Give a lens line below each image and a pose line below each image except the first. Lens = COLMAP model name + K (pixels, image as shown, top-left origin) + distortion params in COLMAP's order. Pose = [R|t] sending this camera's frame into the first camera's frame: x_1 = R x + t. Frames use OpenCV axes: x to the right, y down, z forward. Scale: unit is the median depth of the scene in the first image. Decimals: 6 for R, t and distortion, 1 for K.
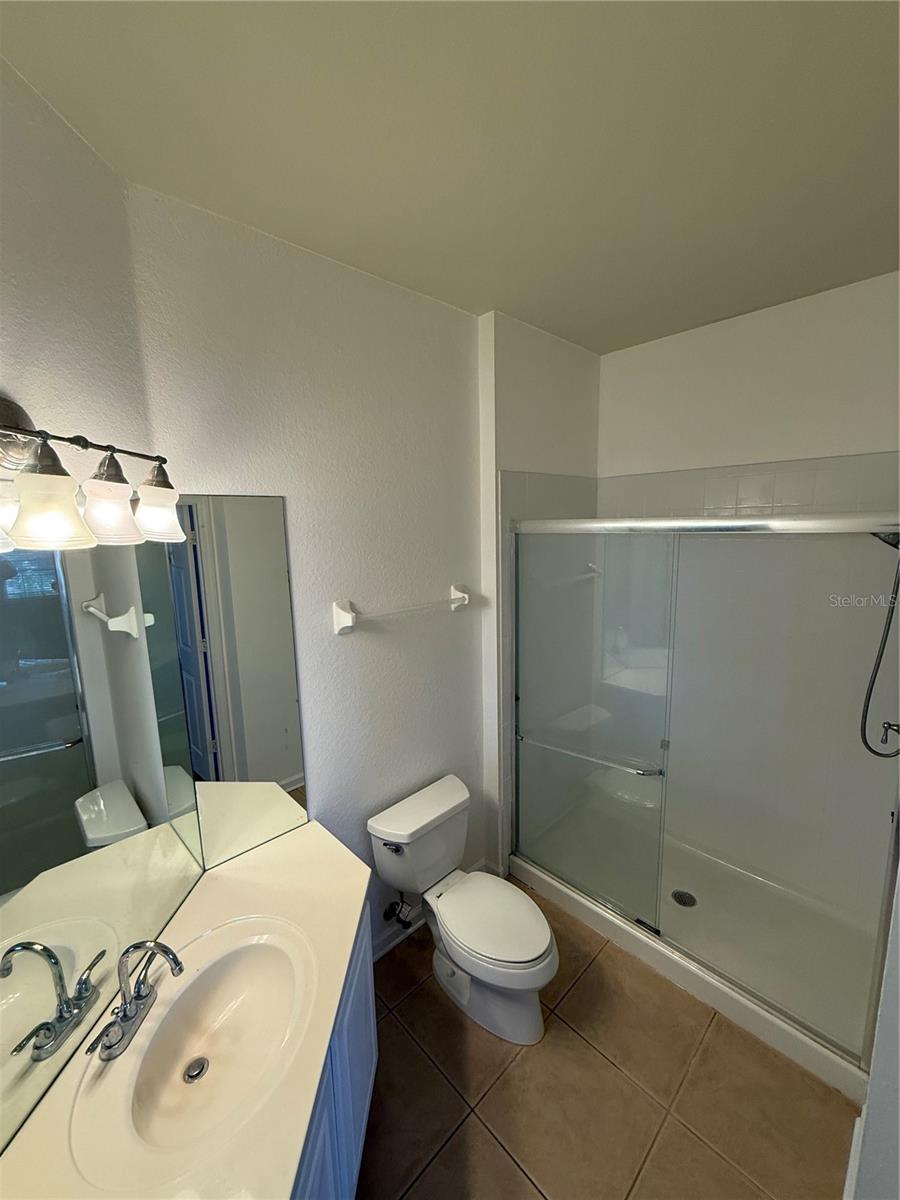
lens RADIAL K [[479.1, 0, 450.4], [0, 479.1, 596.4], [0, 0, 1]] dist [-0.000319, 0.000126]
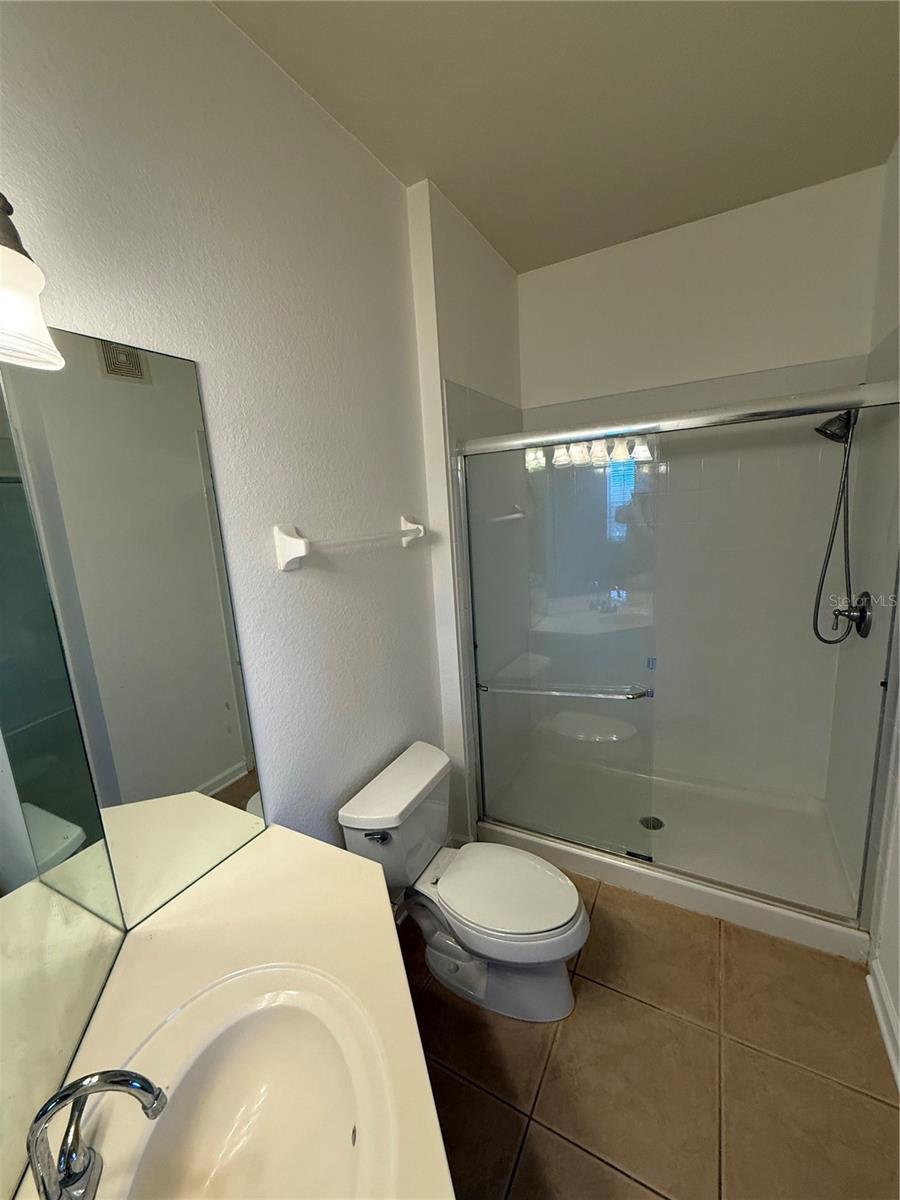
lens RADIAL K [[479.1, 0, 450.4], [0, 479.1, 596.4], [0, 0, 1]] dist [-0.000319, 0.000126]
pose [[0.952119, -0.091924, 0.291581, -0.204289], [0.086540, 0.995755, 0.031337, 0.115957], [-0.293224, -0.004603, 0.956033, 0.212731]]
